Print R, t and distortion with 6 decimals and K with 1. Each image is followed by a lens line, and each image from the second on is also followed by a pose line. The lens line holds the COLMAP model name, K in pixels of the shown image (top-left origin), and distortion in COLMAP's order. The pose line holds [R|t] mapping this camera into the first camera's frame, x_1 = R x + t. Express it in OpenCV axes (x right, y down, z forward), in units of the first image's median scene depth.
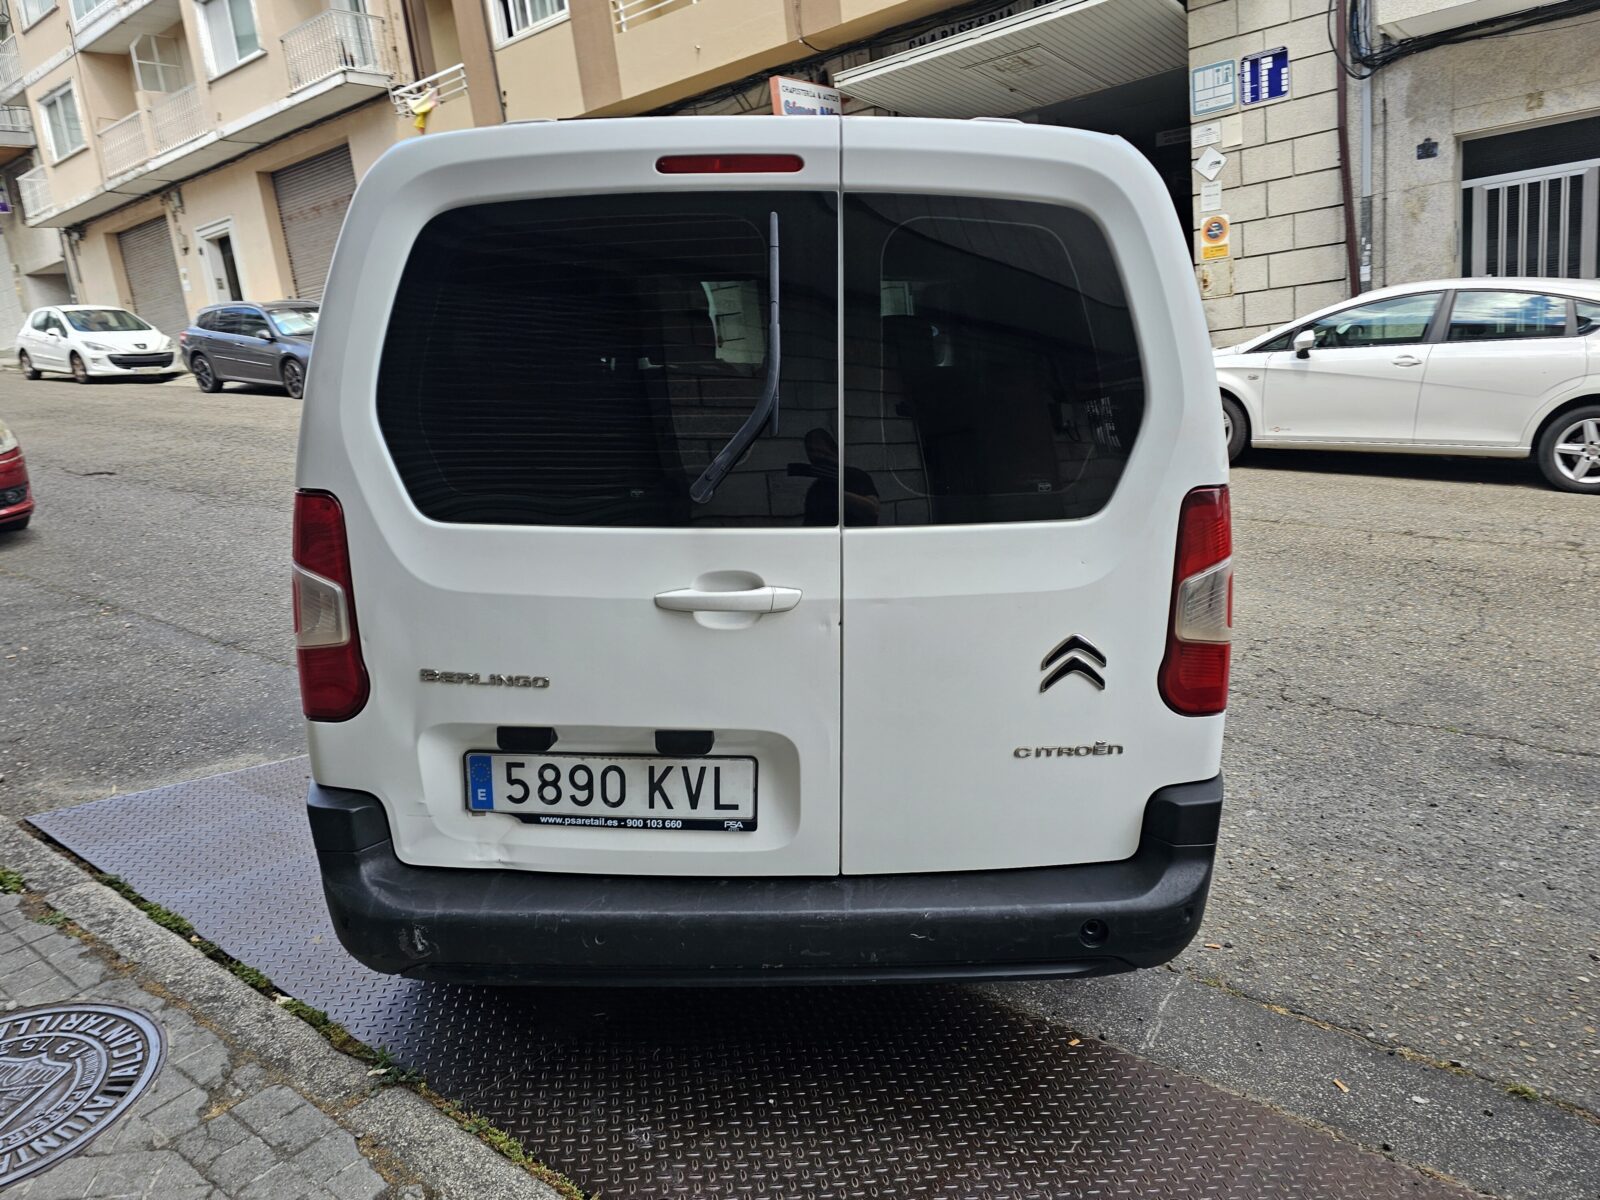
lens RADIAL K [[1109.3, 0, 847.6], [0, 1109.3, 605.5], [0, 0, 1]] dist [0.041929, -0.054127]
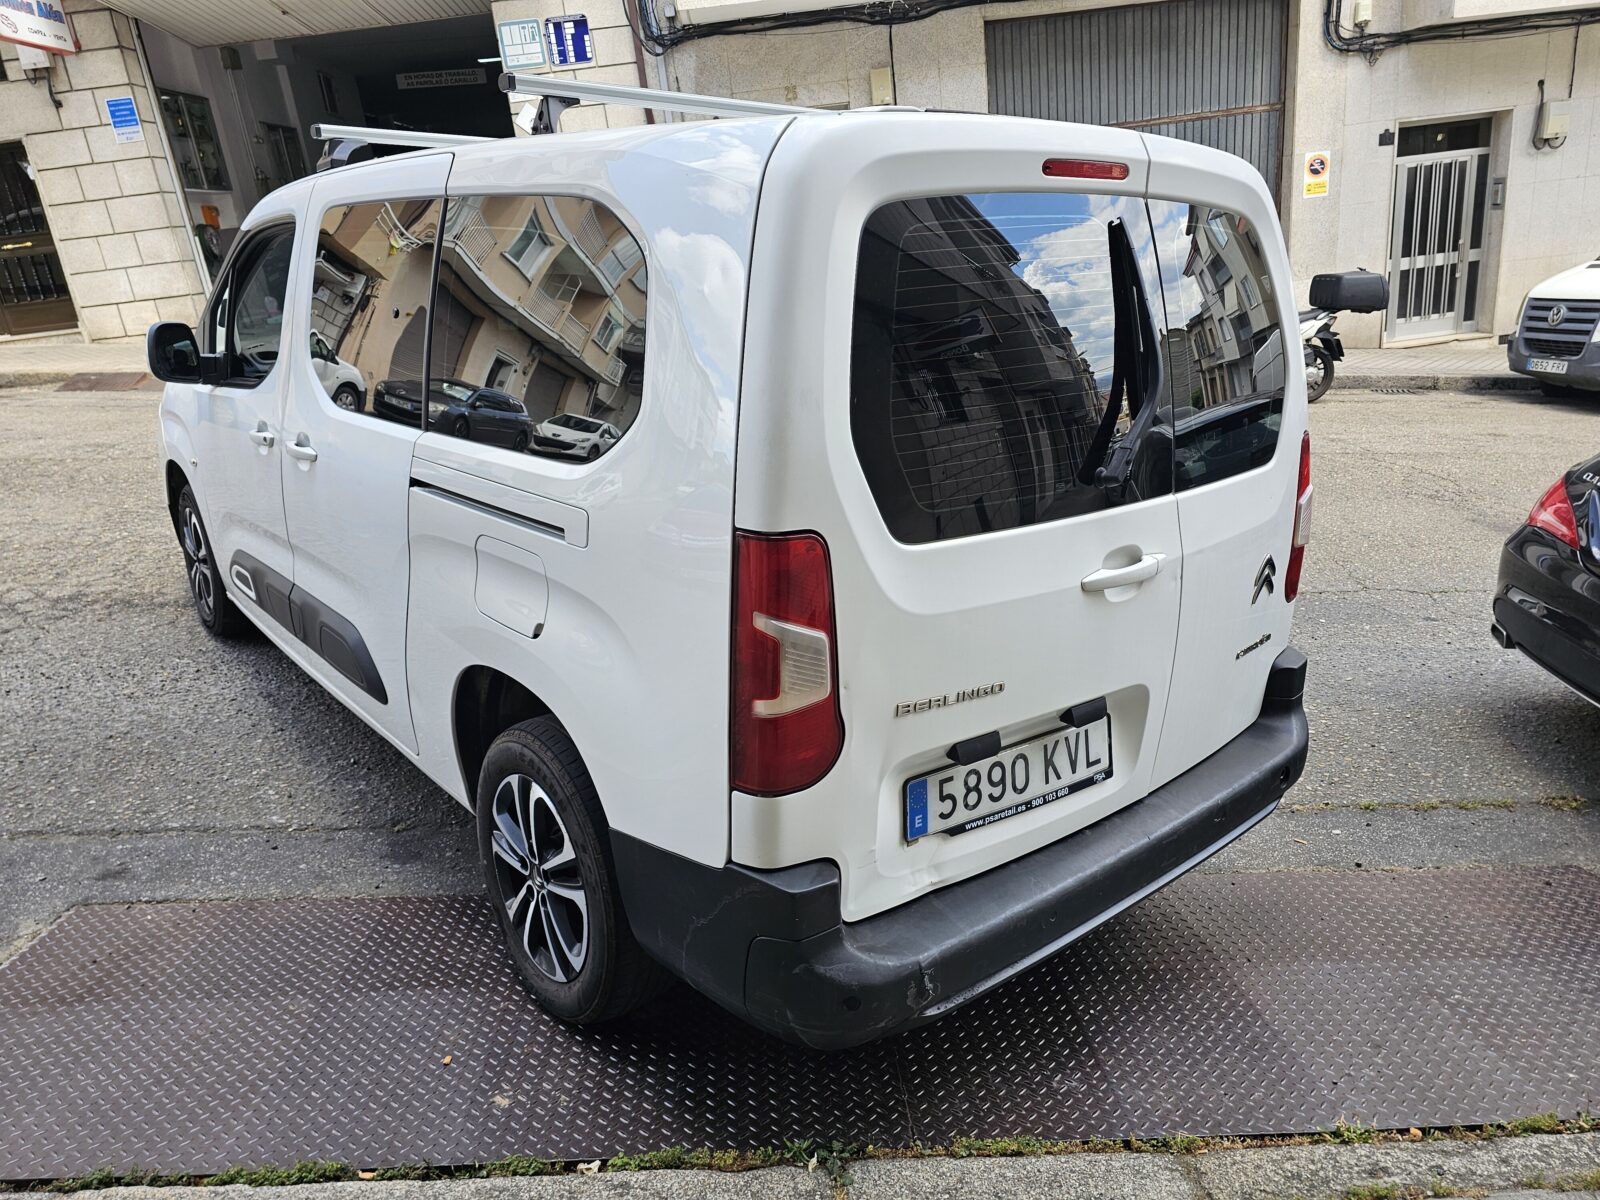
lens RADIAL K [[1080.3, 0, 813.9], [0, 1080.3, 594.5], [0, 0, 1]] dist [0.044494, -0.048675]
pose [[0.768737, -0.176531, 0.614719, -0.189798], [0.149259, 0.984131, 0.095960, -0.025254], [-0.621904, 0.017985, 0.782887, 0.066212]]
